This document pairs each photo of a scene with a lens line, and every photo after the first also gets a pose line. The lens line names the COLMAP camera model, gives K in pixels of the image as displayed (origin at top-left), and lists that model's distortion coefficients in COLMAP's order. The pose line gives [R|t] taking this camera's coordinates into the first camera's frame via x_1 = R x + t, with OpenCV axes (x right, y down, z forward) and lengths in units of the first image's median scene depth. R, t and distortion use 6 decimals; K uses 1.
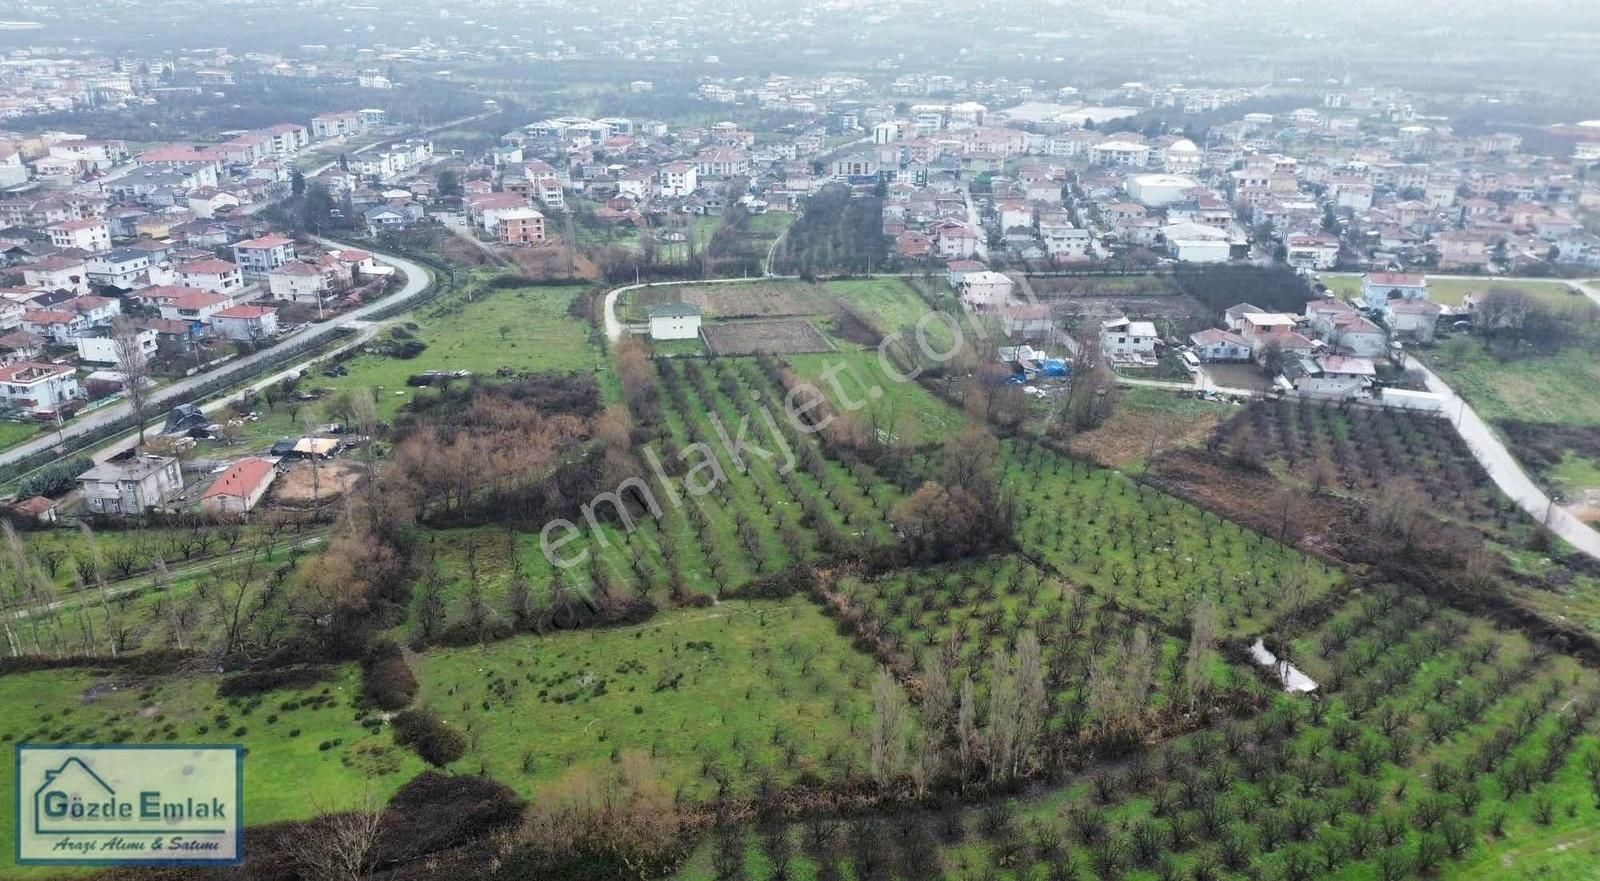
lens RADIAL K [[1109.3, 0, 799.5], [0, 1109.3, 442.8], [0, 0, 1]] dist [0.075796, -0.074466]
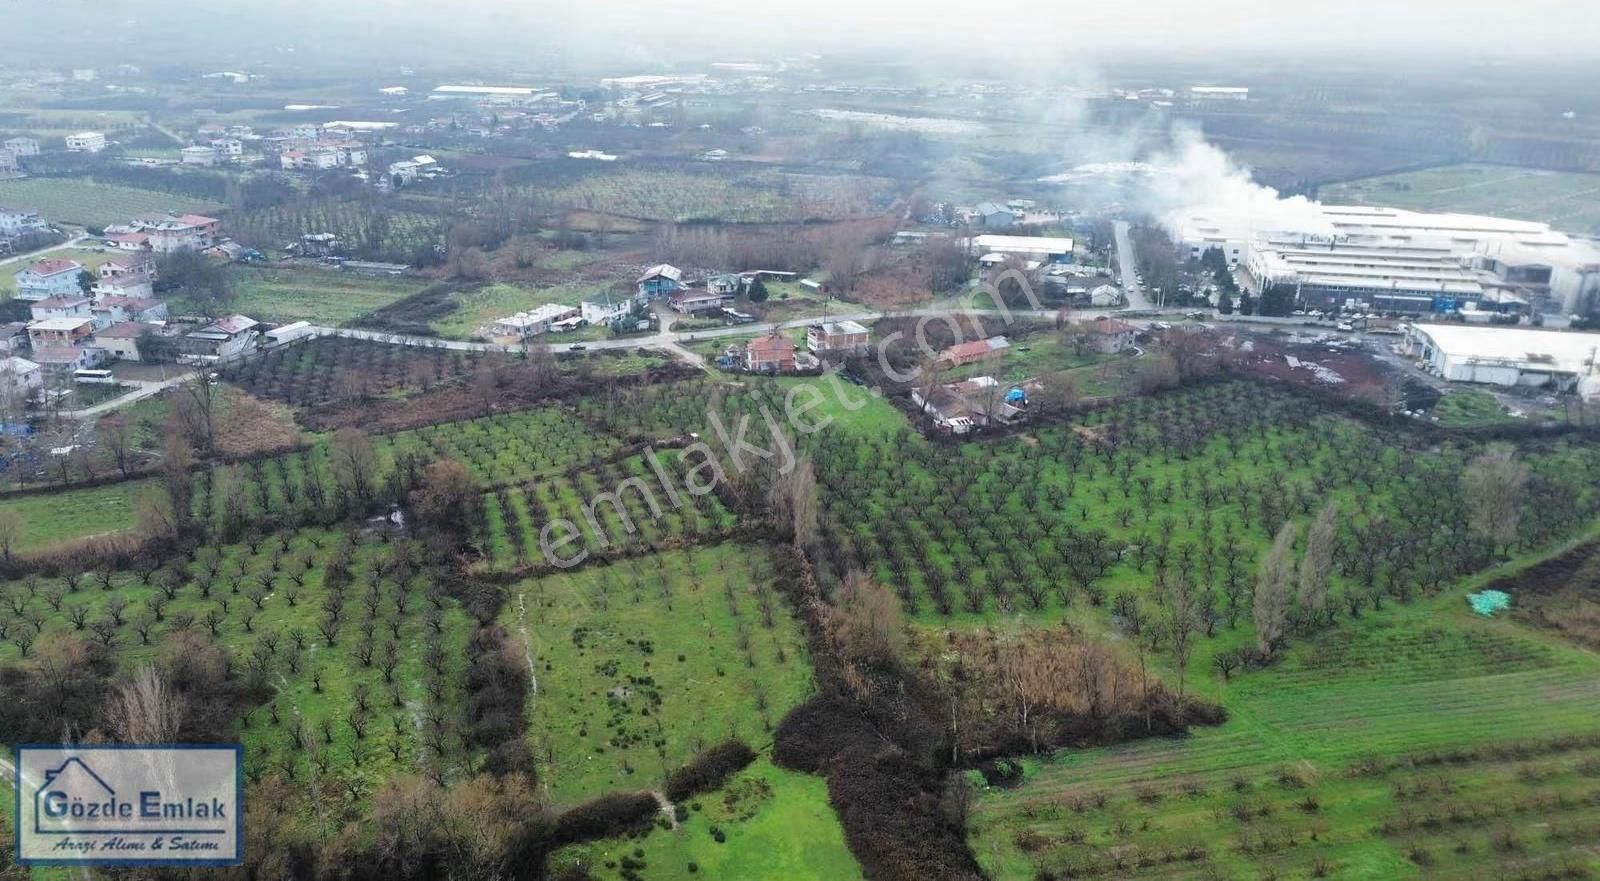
lens RADIAL K [[1109.3, 0, 800.7], [0, 1109.3, 451.3], [0, 0, 1]] dist [0.075796, -0.074466]
pose [[-0.010759, -0.371893, 0.928213, -0.467822], [0.344309, 0.870125, 0.352610, -0.123339], [-0.938795, 0.323386, 0.118685, 0.294803]]
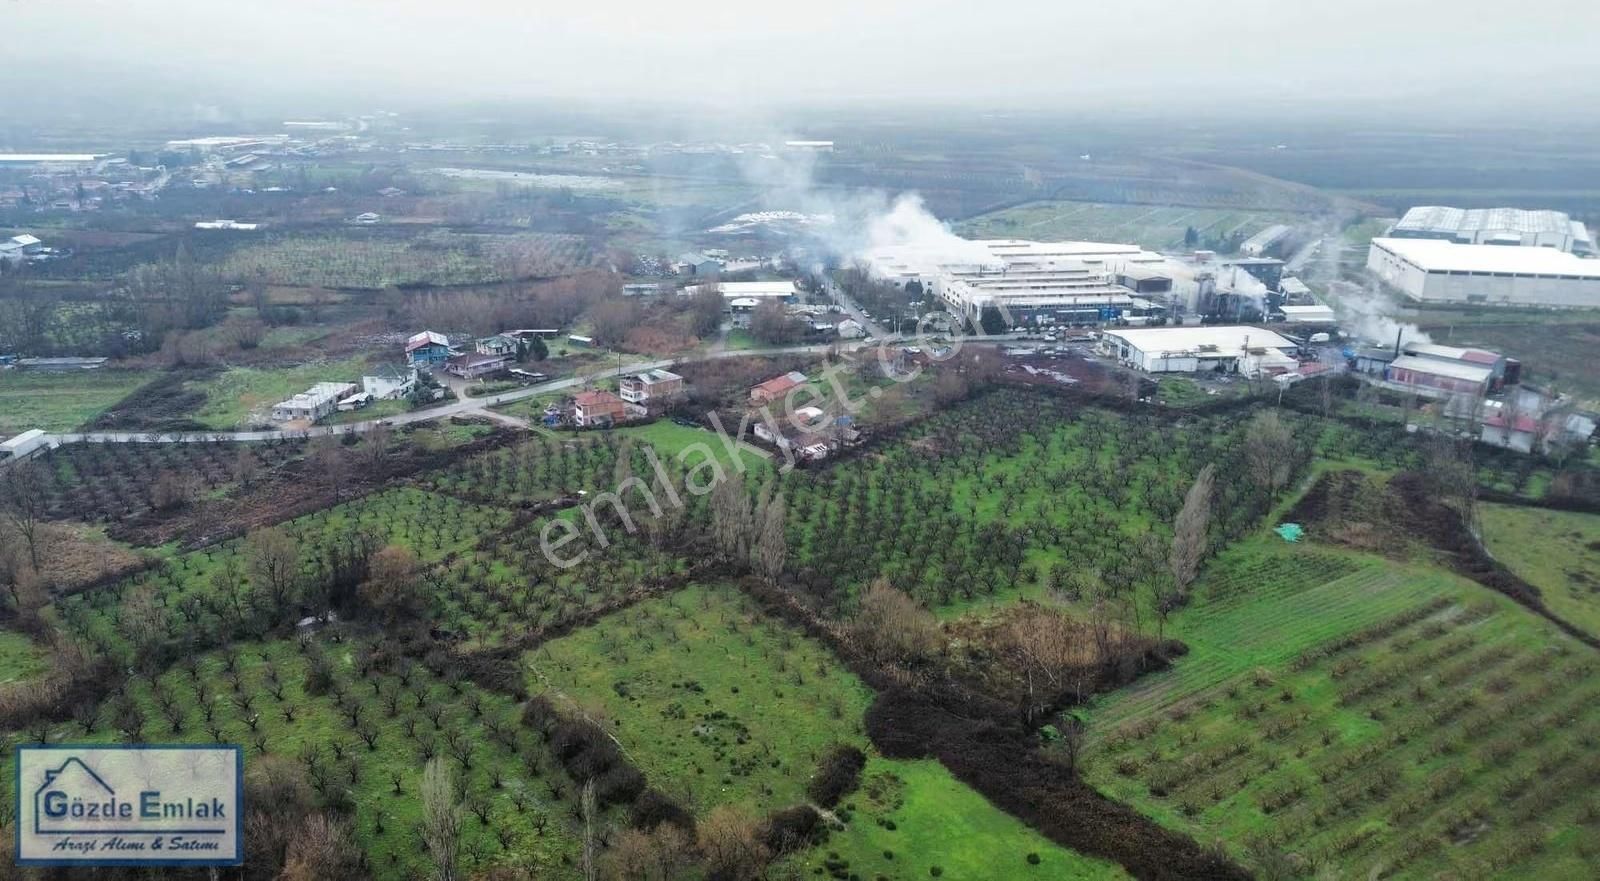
lens RADIAL K [[1109.3, 0, 802.8], [0, 1109.3, 441.7], [0, 0, 1]] dist [0.075796, -0.074466]
pose [[-0.375929, -0.299392, 0.876950, -0.473896], [0.316677, 0.847882, 0.425220, -0.192100], [-0.870858, 0.437562, -0.223933, 0.463050]]
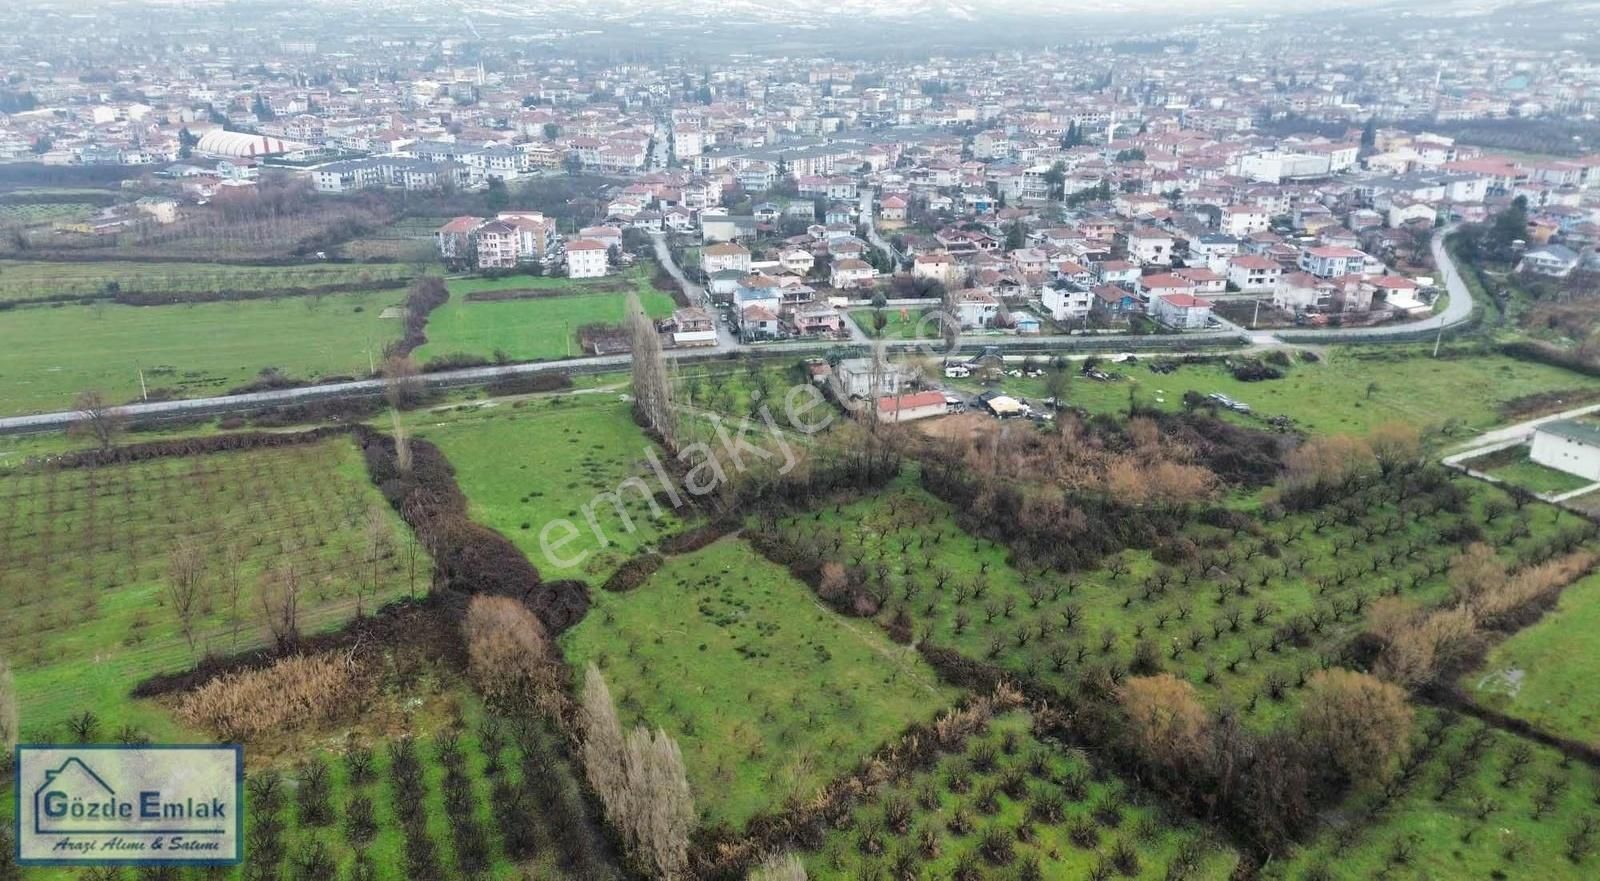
lens RADIAL K [[1109.3, 0, 792.2], [0, 1109.3, 458.9], [0, 0, 1]] dist [0.075796, -0.074466]
pose [[0.293591, 0.348274, -0.890230, 0.338235], [-0.342524, 0.907761, 0.242170, -0.095694], [0.892458, 0.233826, 0.385803, 0.261234]]
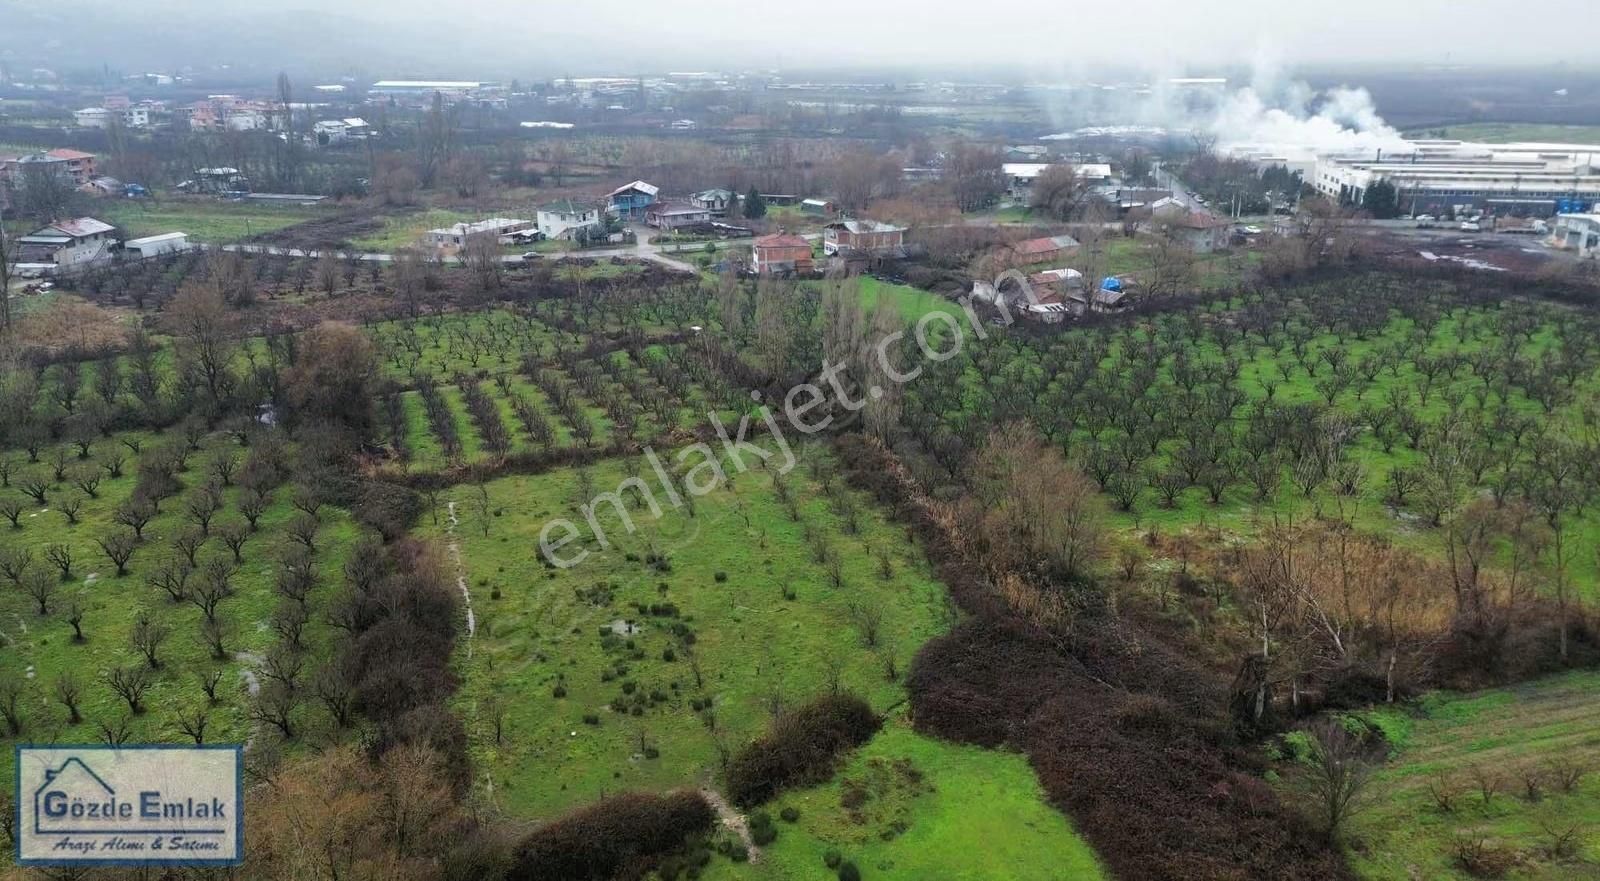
lens RADIAL K [[1109.3, 0, 800.9], [0, 1109.3, 467.8], [0, 0, 1]] dist [0.075796, -0.074466]
pose [[-0.052163, -0.356693, 0.932764, -0.315672], [0.355414, 0.866249, 0.351133, -0.013501], [-0.933253, 0.349833, 0.081588, 0.374914]]
